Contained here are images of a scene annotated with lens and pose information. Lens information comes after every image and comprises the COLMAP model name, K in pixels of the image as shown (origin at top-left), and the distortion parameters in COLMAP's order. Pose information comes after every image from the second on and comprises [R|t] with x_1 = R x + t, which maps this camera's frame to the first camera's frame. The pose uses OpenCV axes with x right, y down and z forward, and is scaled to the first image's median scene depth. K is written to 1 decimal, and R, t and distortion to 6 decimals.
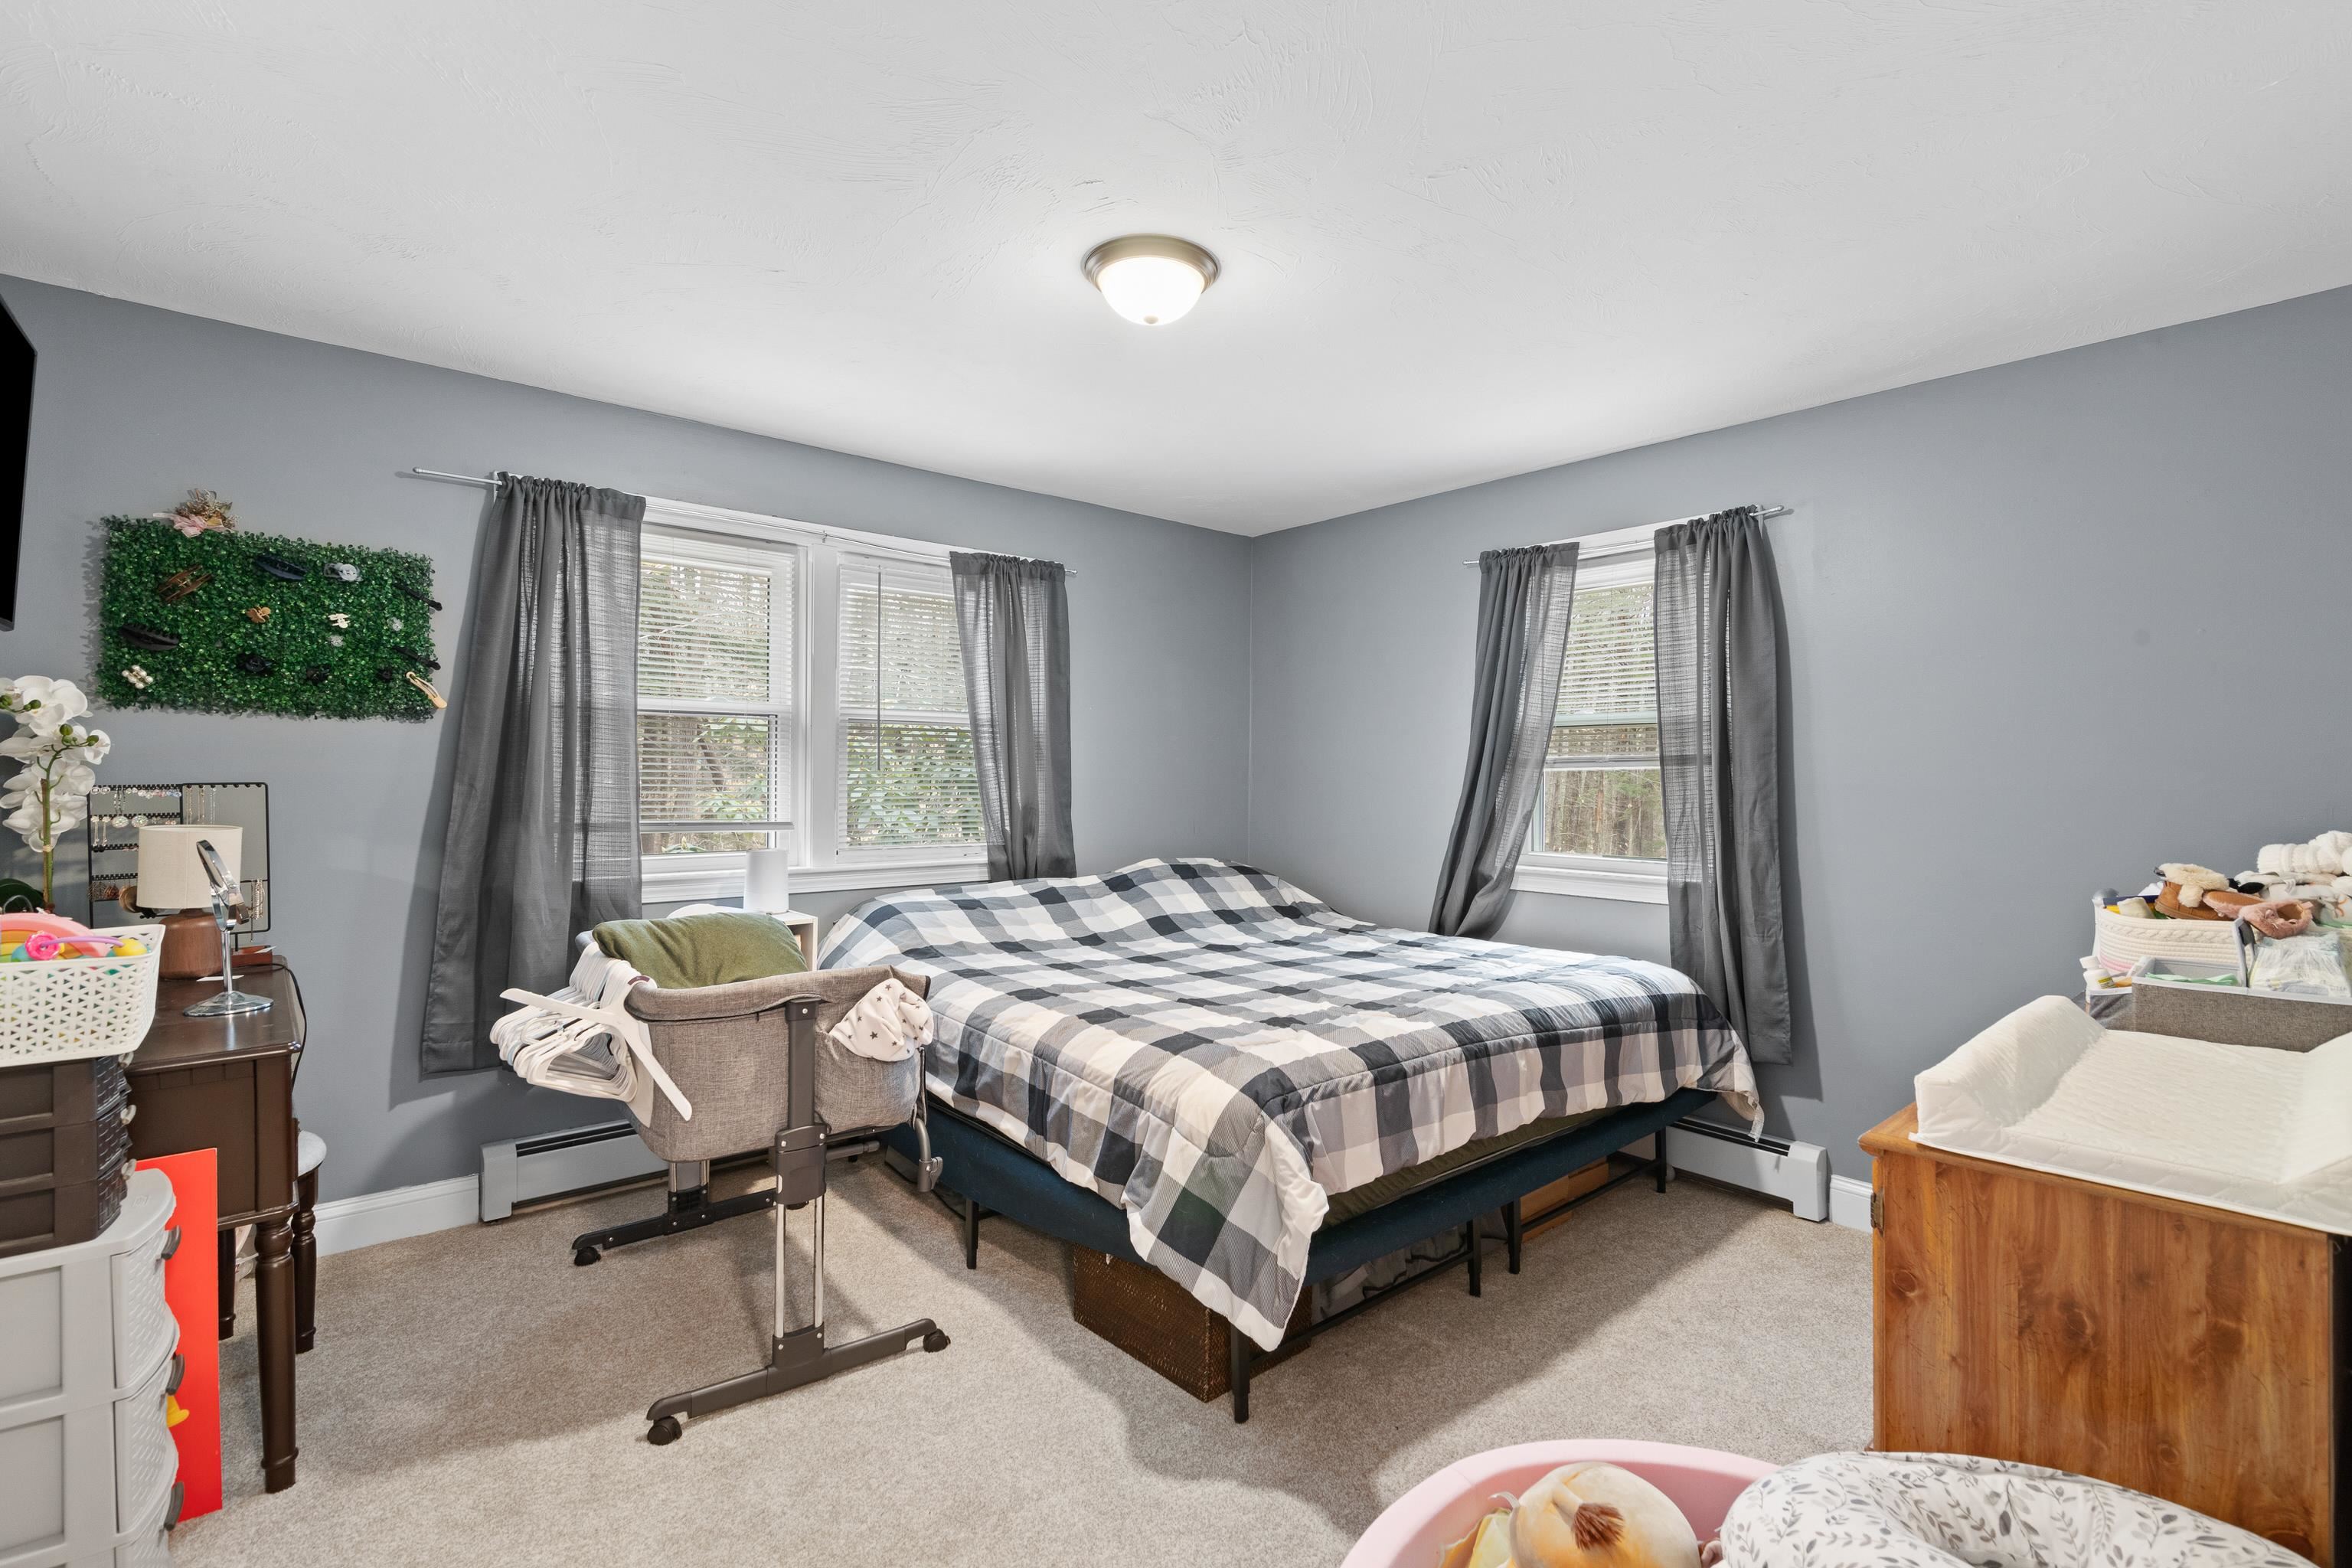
lens RADIAL K [[1070.6, 0, 1176.5], [0, 1070.6, 785.2], [0, 0, 1]] dist [0.000557, 0.000010]
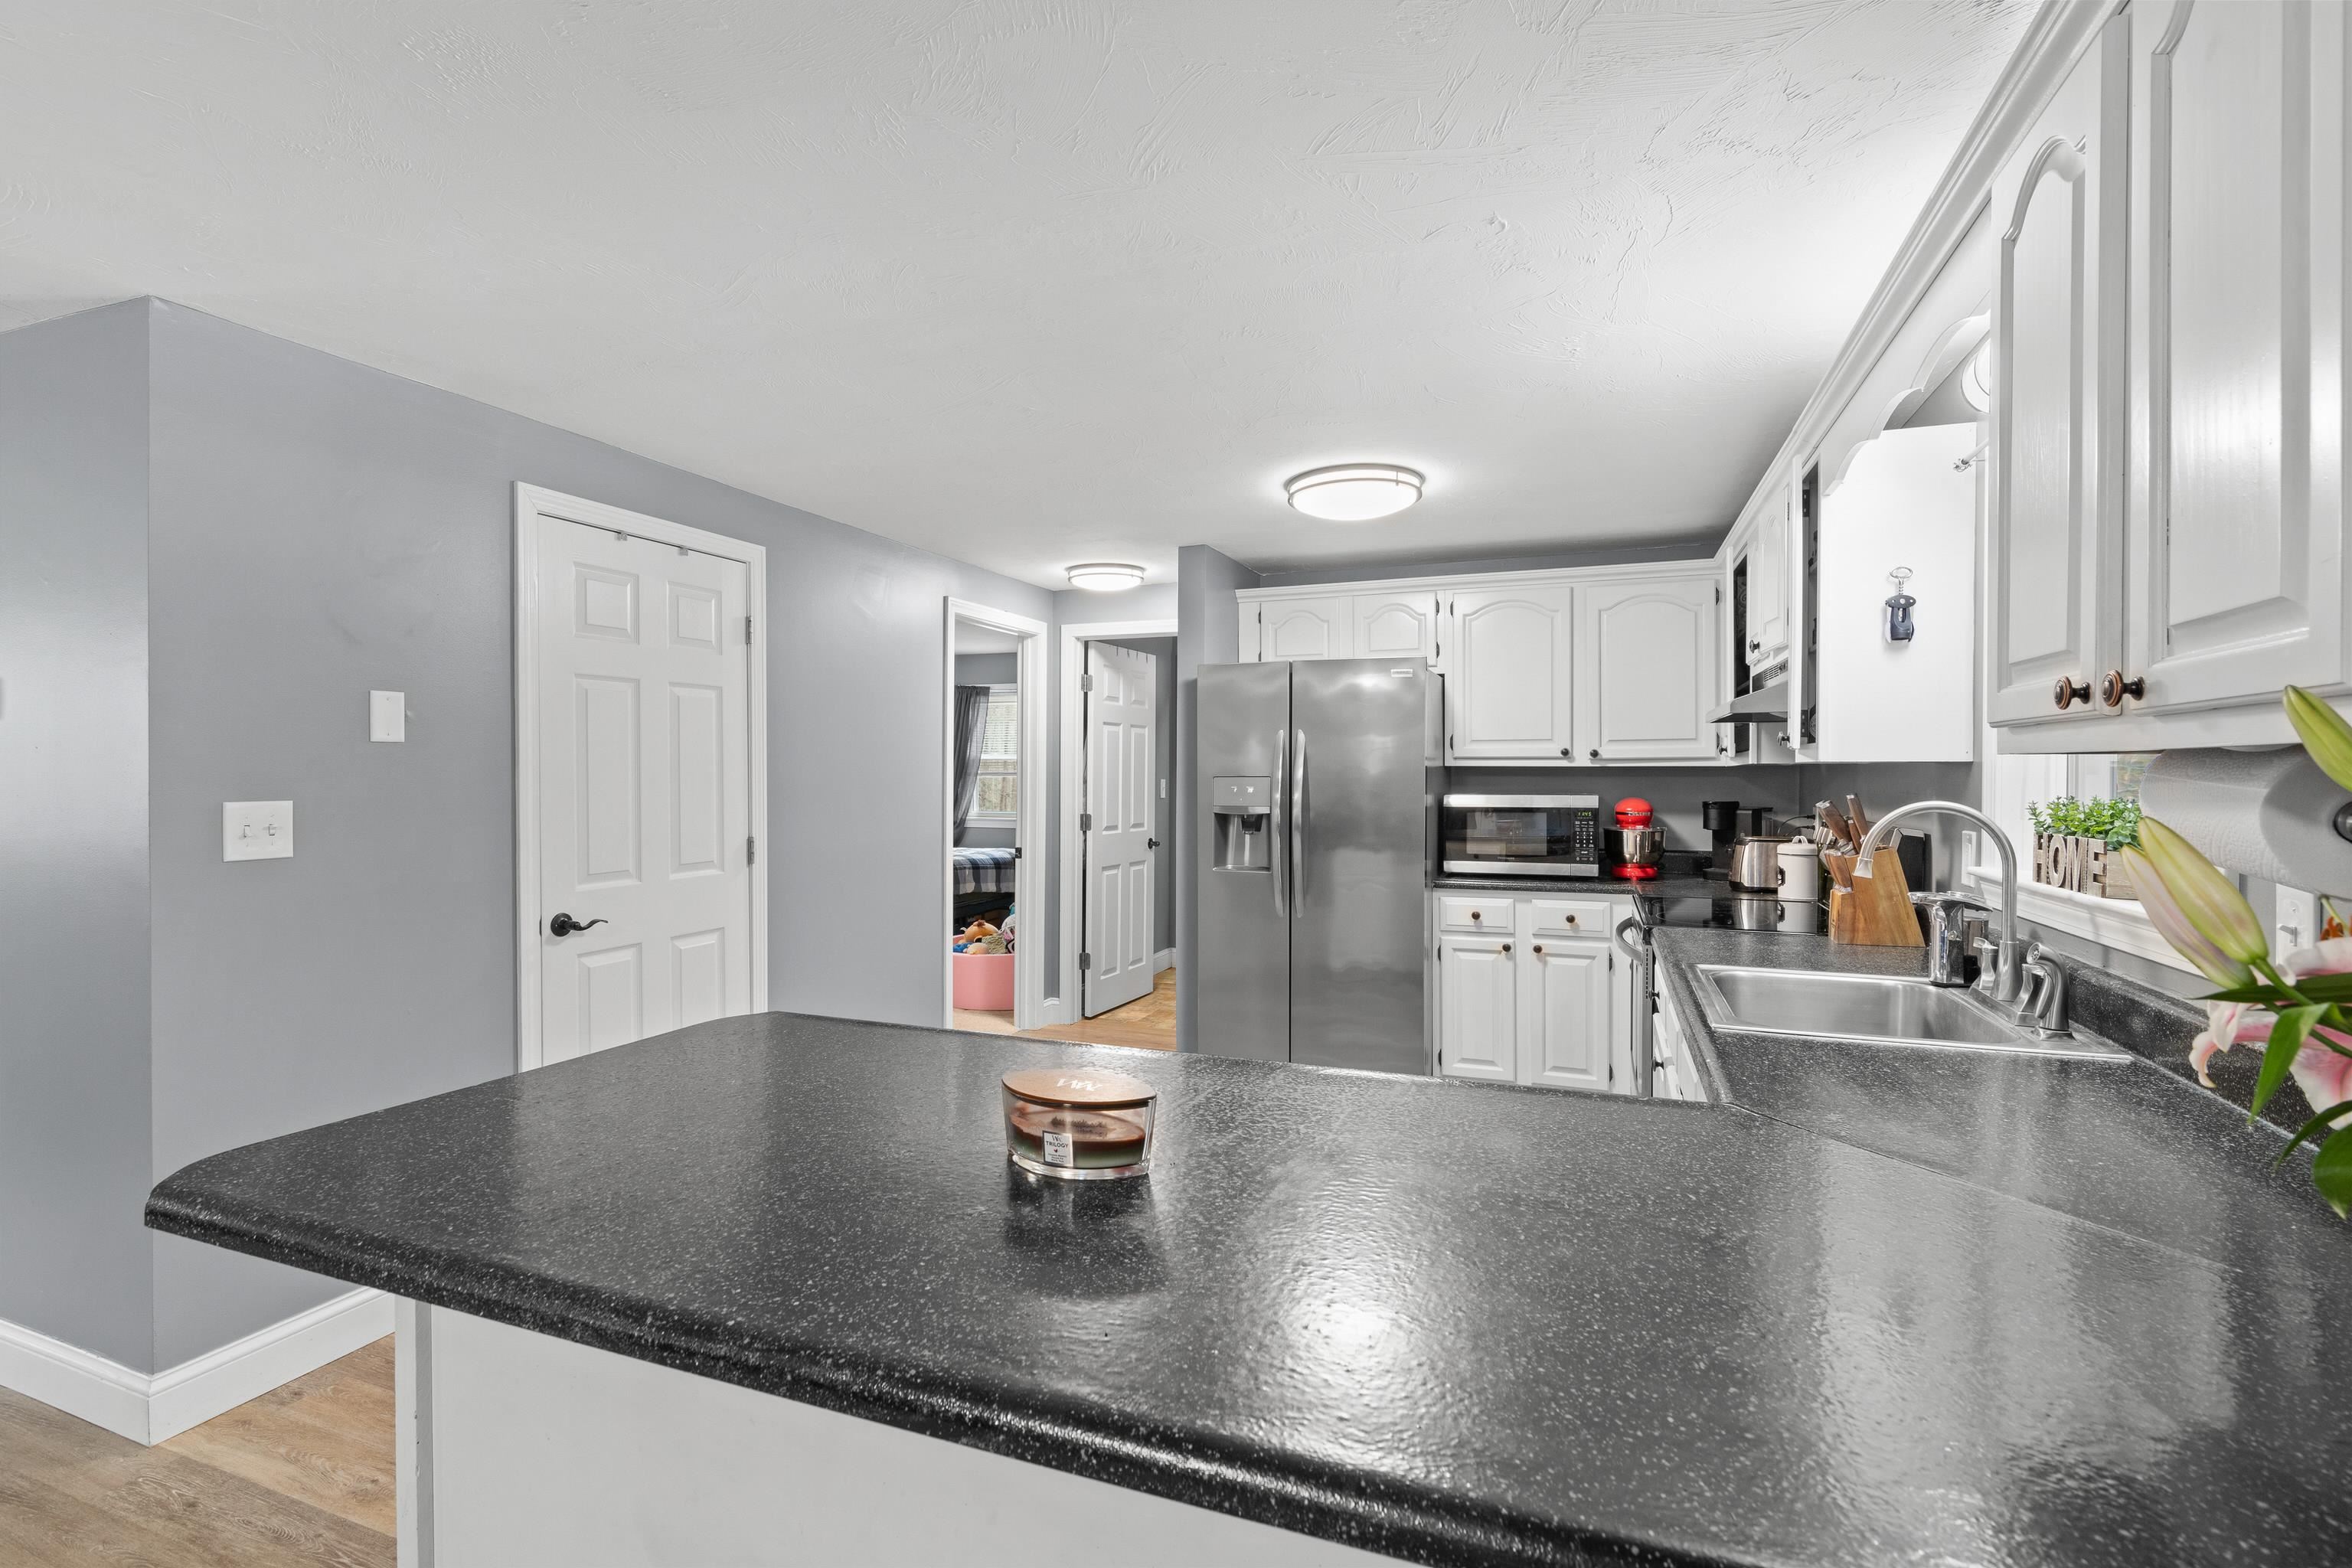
lens RADIAL K [[1070.6, 0, 1169.5], [0, 1070.6, 782.4], [0, 0, 1]] dist [0.000557, 0.000010]
pose [[0.884450, -0.009671, 0.466535, -0.438388], [0.005756, 0.999935, 0.009816, -0.022812], [-0.466600, -0.005997, 0.884448, -1.460193]]
